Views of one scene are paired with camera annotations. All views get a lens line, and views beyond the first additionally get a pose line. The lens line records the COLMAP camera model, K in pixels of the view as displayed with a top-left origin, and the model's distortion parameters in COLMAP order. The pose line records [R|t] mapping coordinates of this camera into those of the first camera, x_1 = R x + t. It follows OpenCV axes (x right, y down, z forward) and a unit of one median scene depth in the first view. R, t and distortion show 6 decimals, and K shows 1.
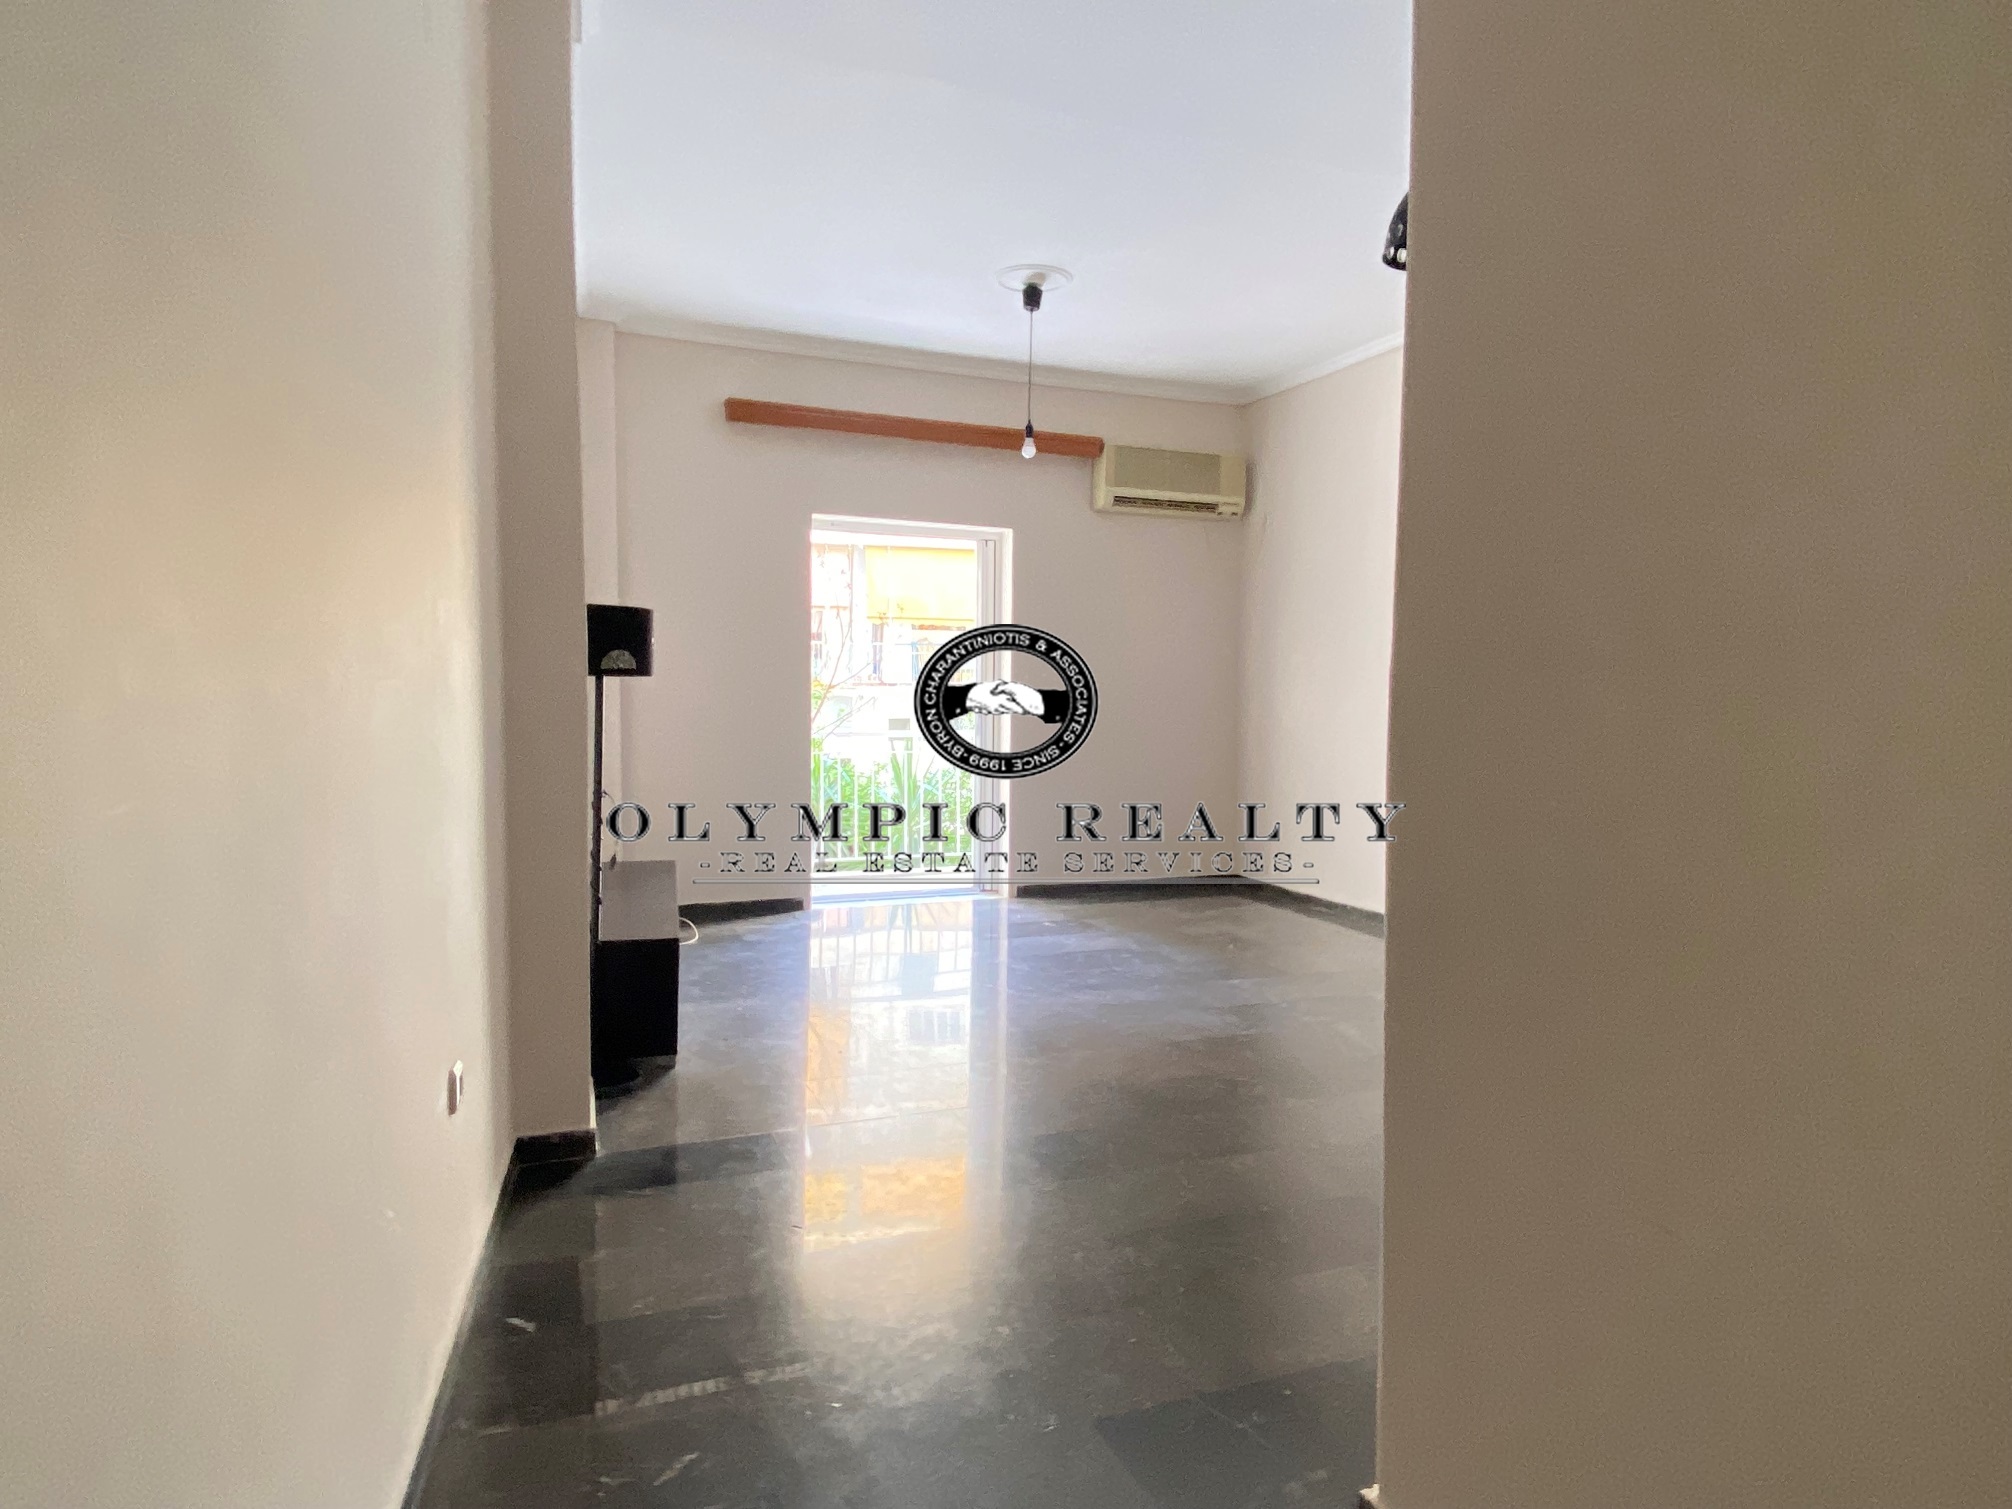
lens RADIAL K [[1209.5, 0, 1006.0], [0, 1209.5, 754.5], [0, 0, 1]] dist [0.090105, -0.102815]
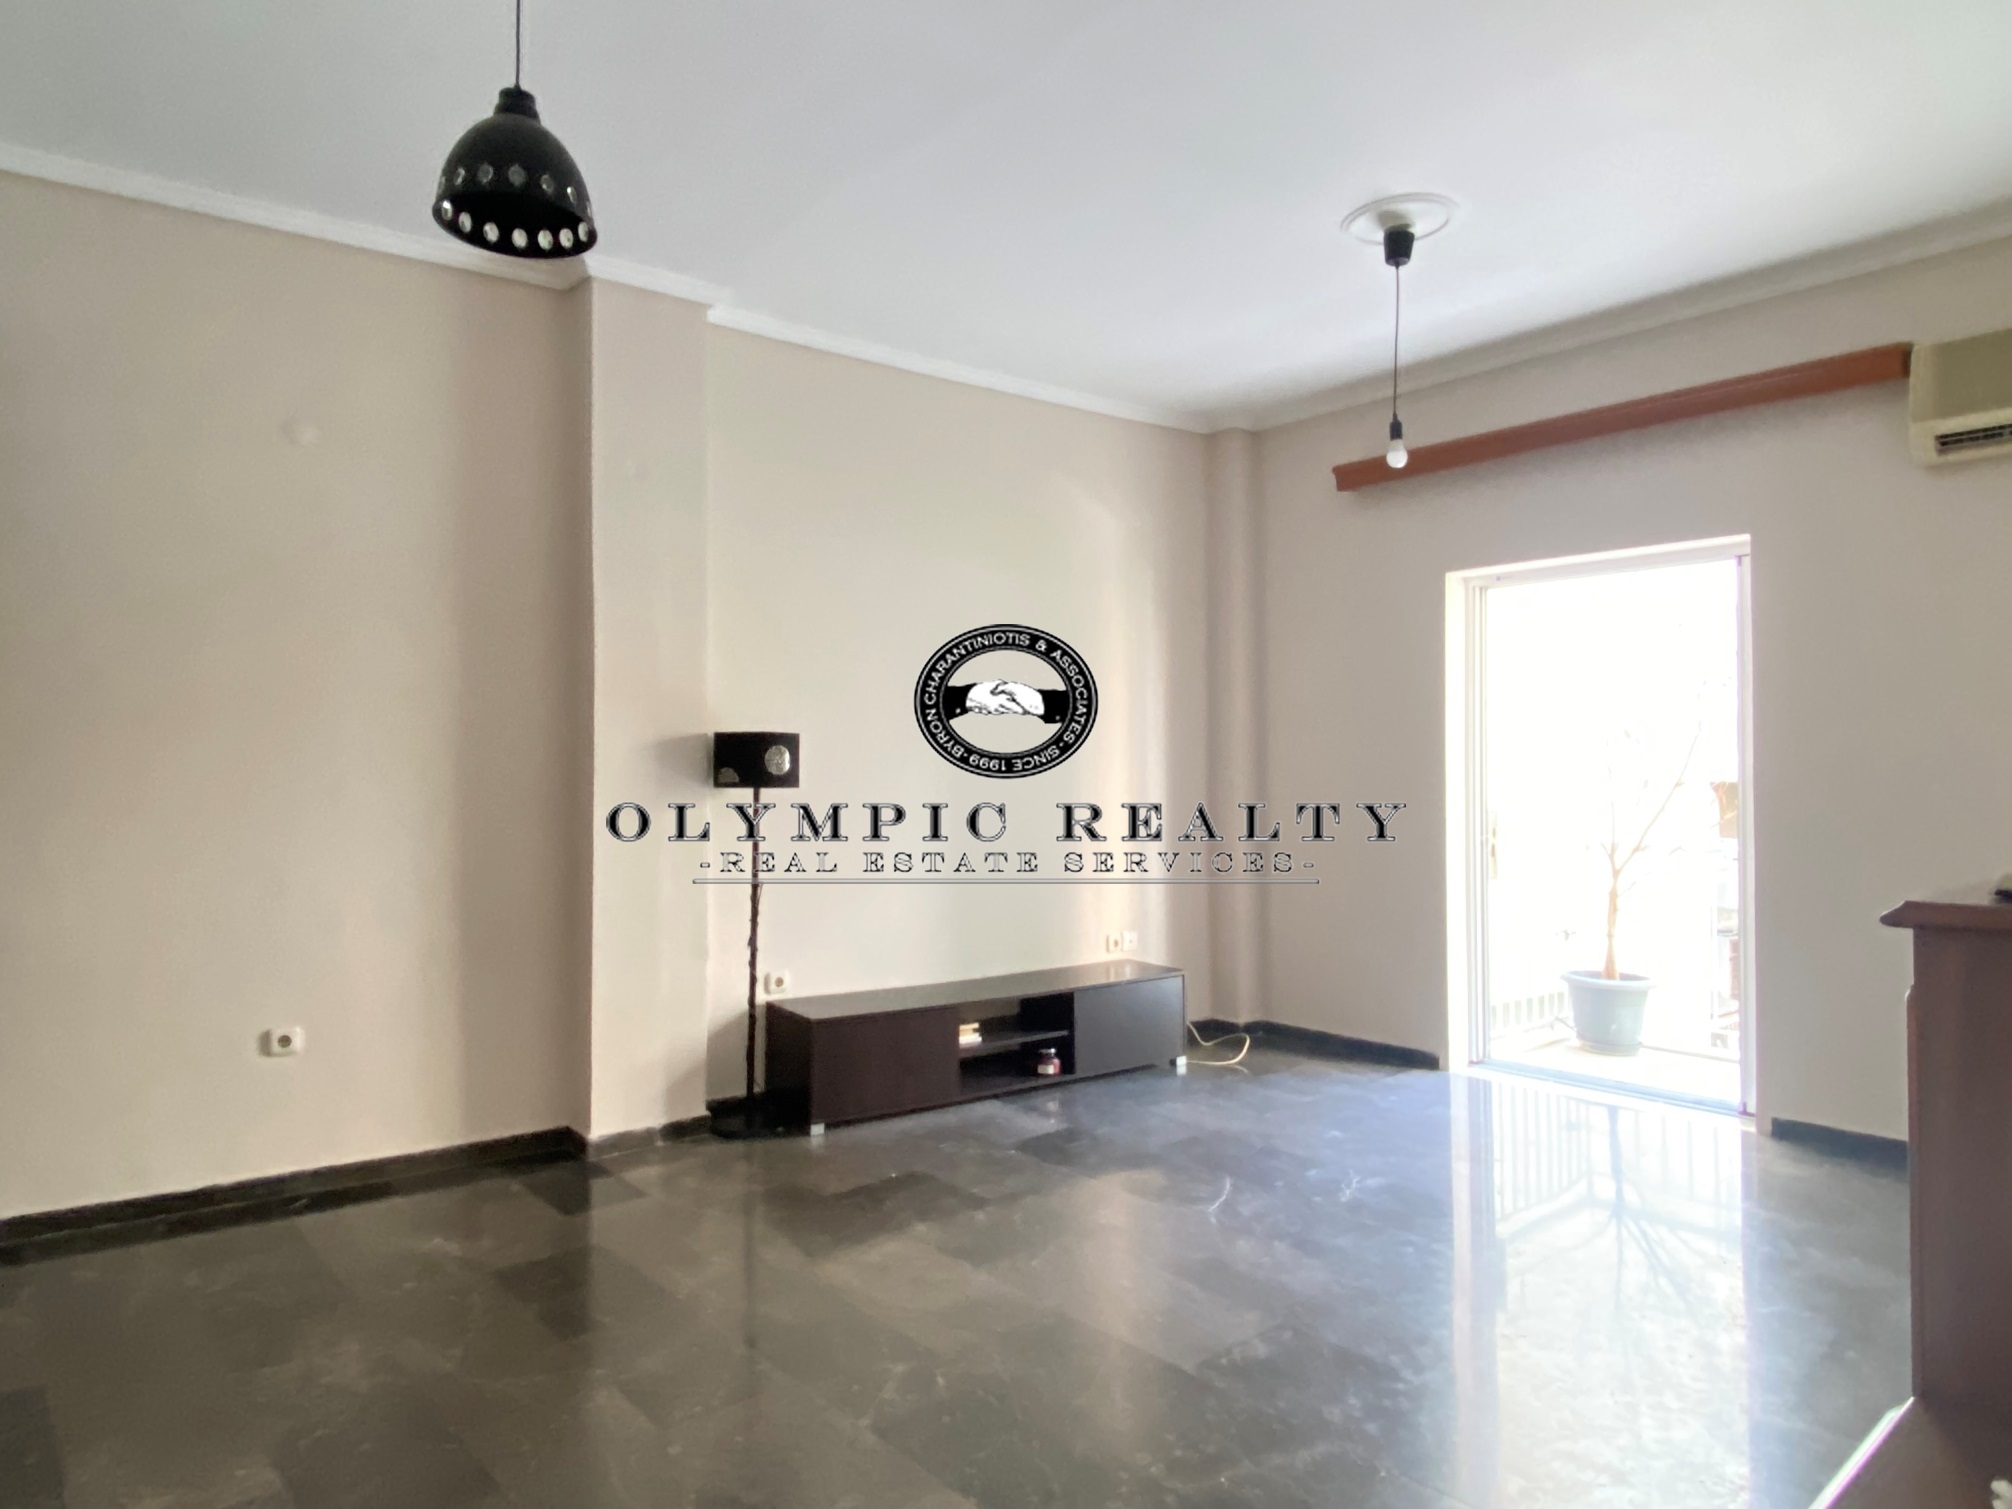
lens RADIAL K [[1209.5, 0, 1006.0], [0, 1209.5, 754.5], [0, 0, 1]] dist [0.090105, -0.102815]
pose [[0.329782, -0.027505, -0.943656, 0.486279], [-0.042290, 0.998142, -0.043872, -0.029568], [0.943109, 0.054375, 0.328006, 0.450446]]
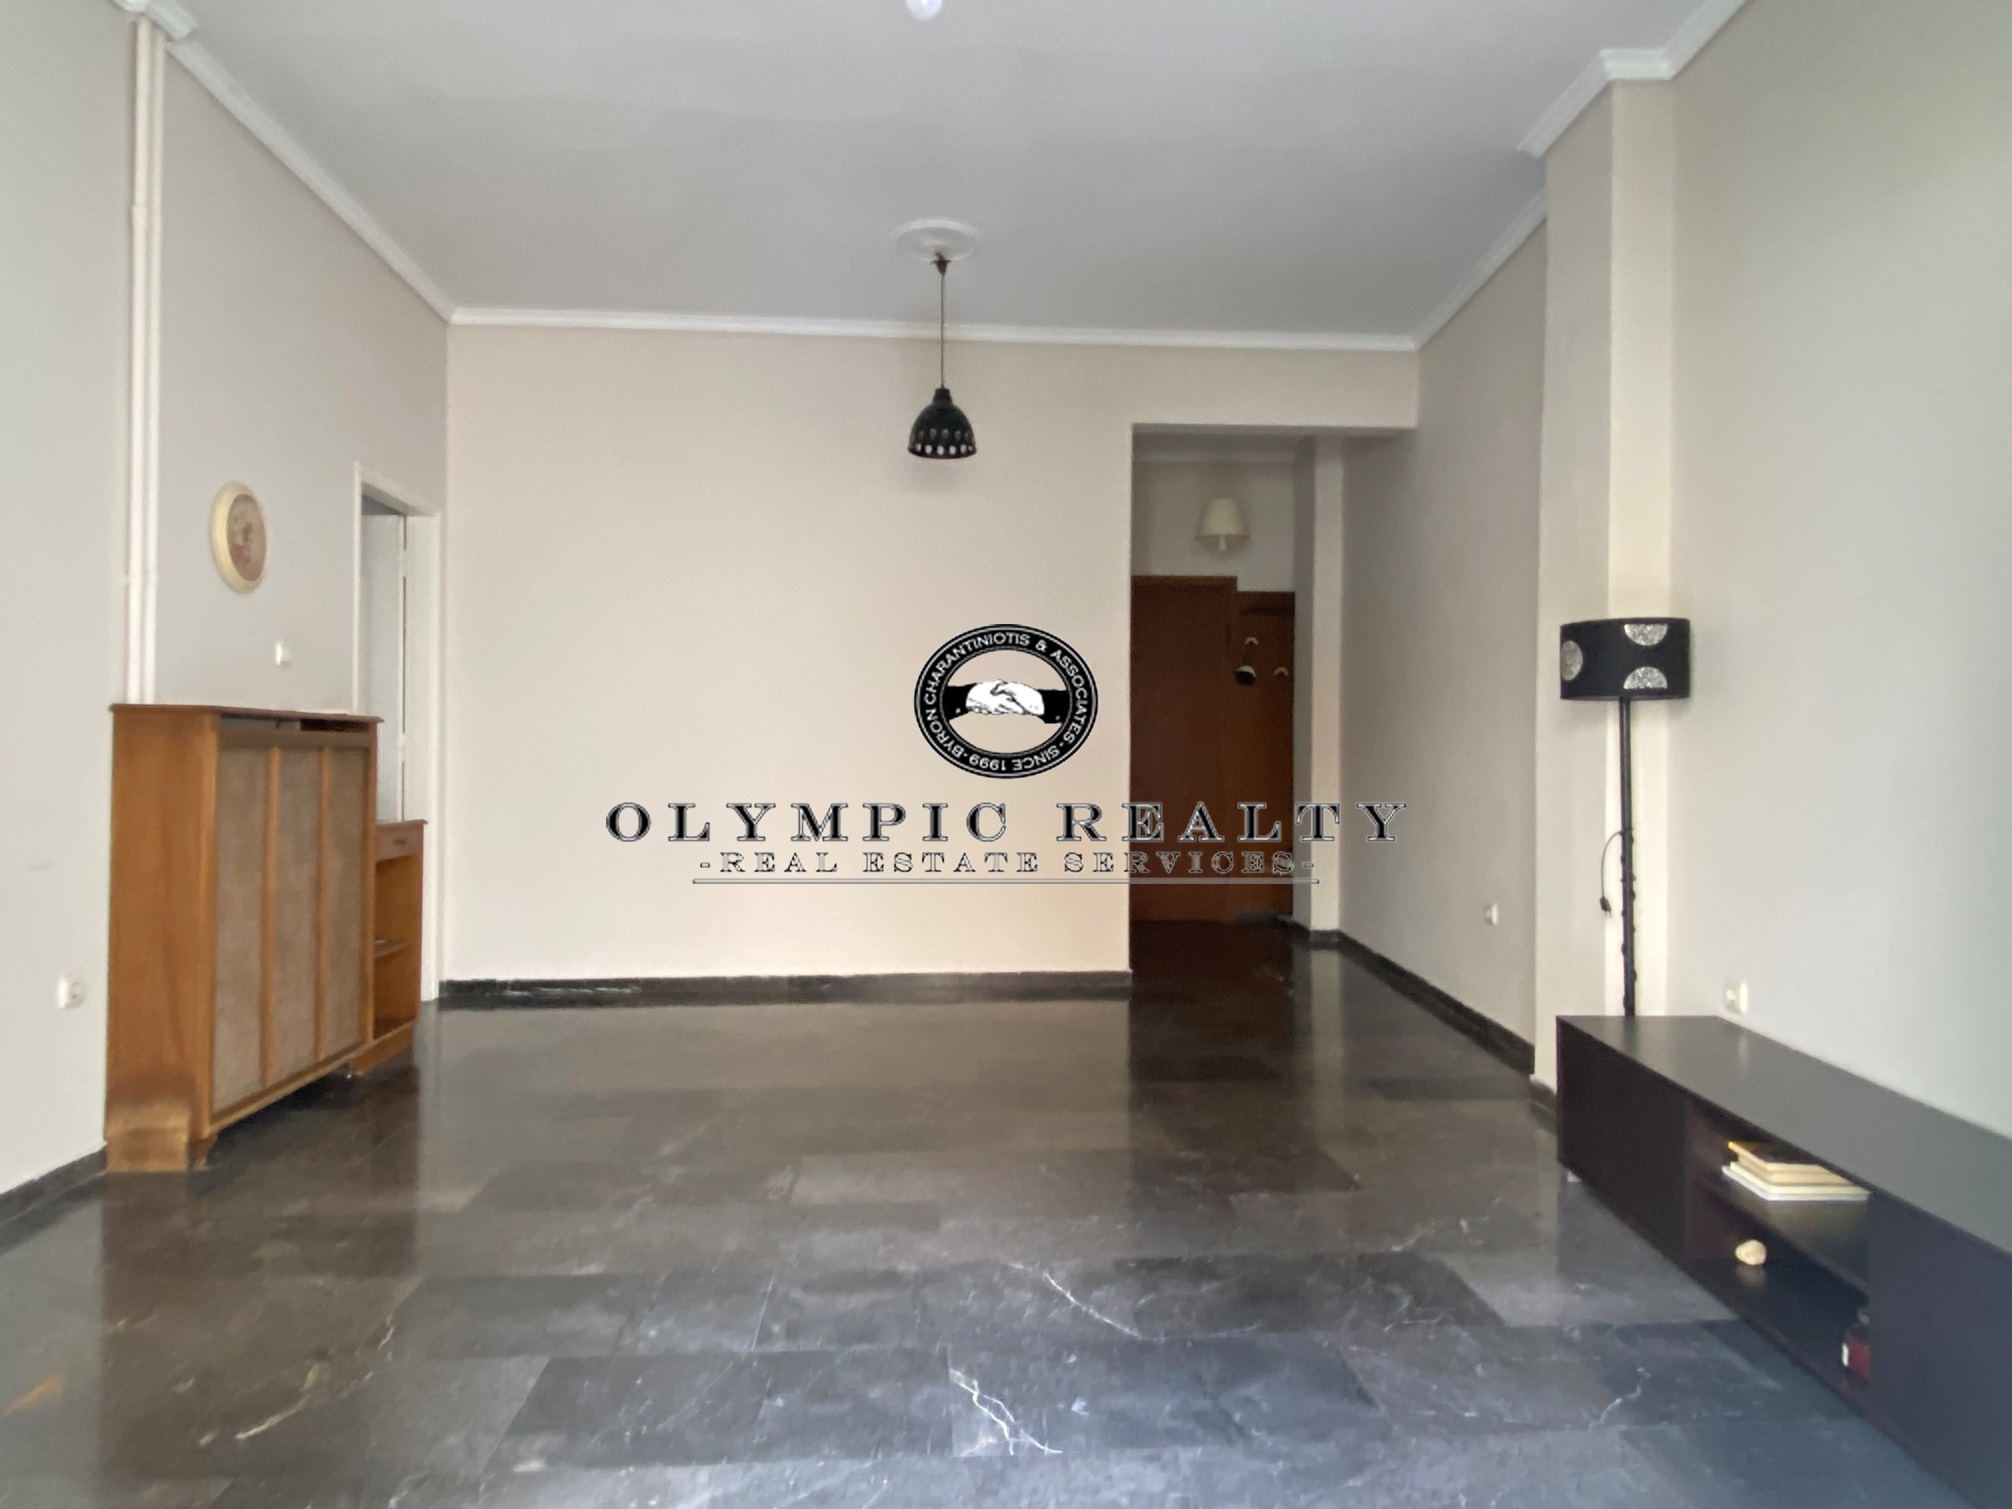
lens RADIAL K [[1209.5, 0, 1006.0], [0, 1209.5, 754.5], [0, 0, 1]] dist [0.090105, -0.102815]
pose [[-0.955679, -0.018876, 0.293803, -0.091671], [0.001394, 0.997641, 0.068630, -0.045929], [-0.294406, 0.065998, -0.953399, 1.077274]]
